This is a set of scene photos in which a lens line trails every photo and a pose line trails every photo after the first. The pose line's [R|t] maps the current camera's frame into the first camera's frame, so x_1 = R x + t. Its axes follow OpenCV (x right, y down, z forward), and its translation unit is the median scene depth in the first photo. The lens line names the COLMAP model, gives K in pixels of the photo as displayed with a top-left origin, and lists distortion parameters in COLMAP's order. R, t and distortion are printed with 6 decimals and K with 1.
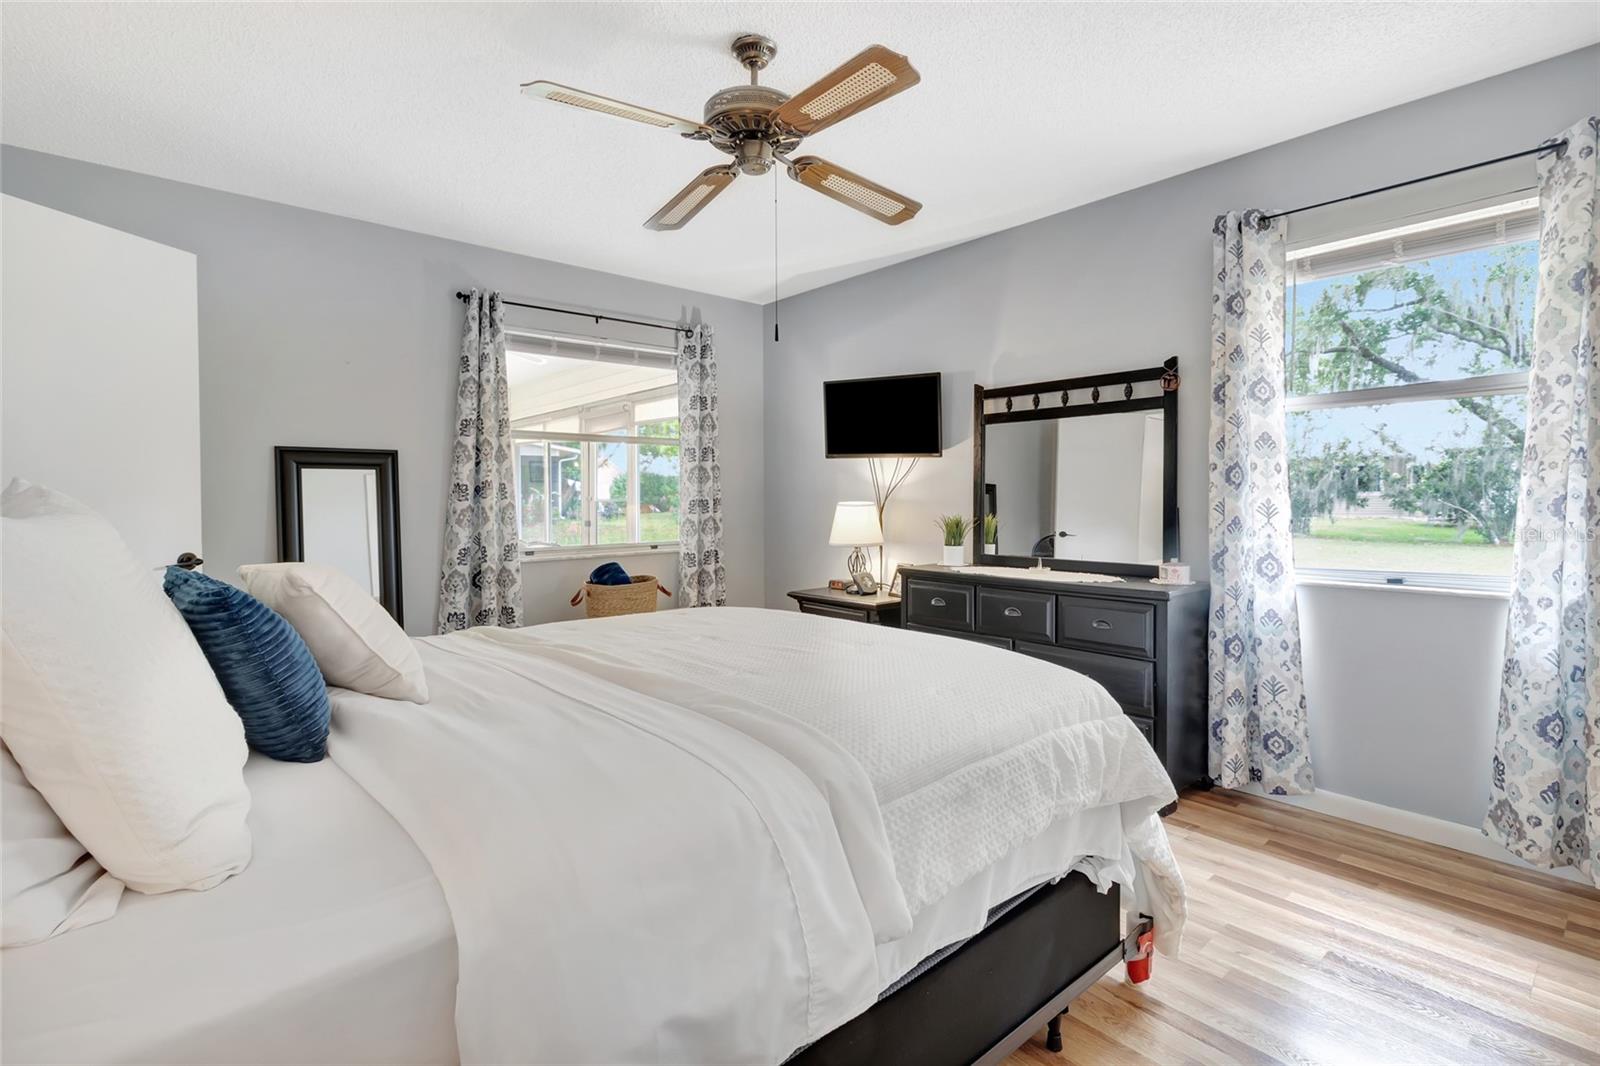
lens RADIAL K [[748.0, 0, 796.5], [0, 748.0, 528.8], [0, 0, 1]] dist [0.003690, 0.000456]
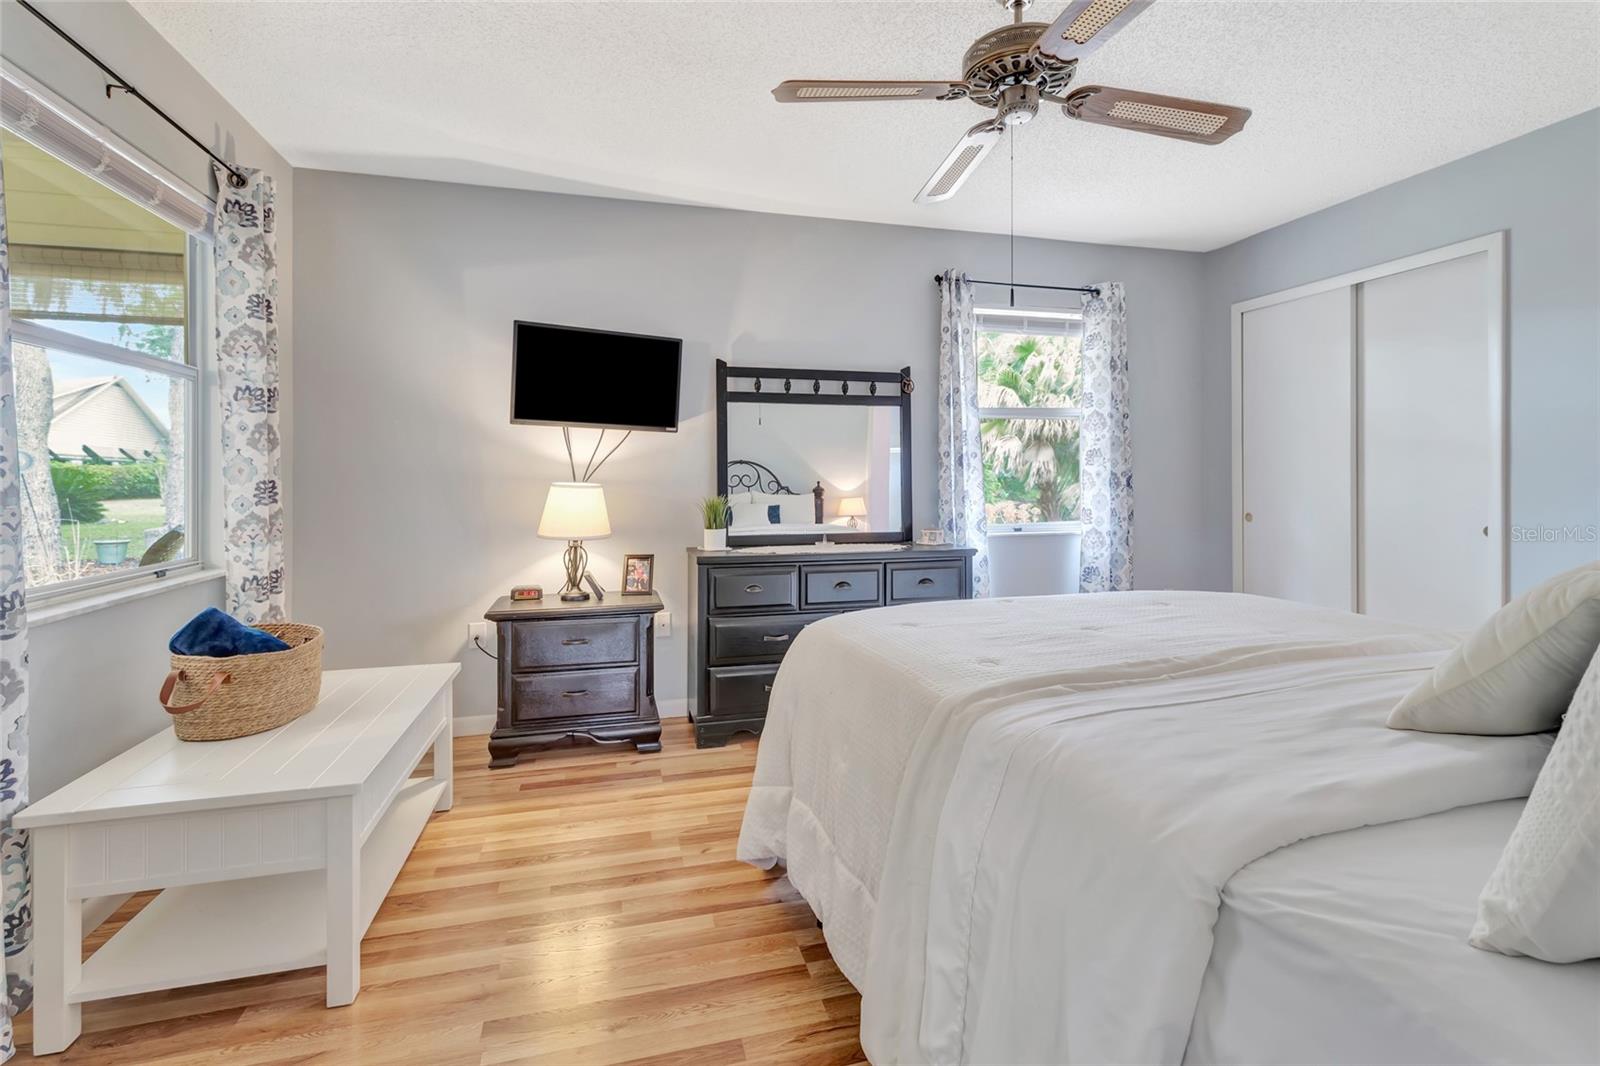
lens RADIAL K [[748.0, 0, 815.7], [0, 748.0, 477.0], [0, 0, 1]] dist [0.003690, 0.000456]
pose [[0.435231, 0.004412, 0.900308, -0.572888], [0.040139, 0.998899, -0.024300, -0.014177], [-0.899424, 0.046714, 0.434574, 0.483670]]
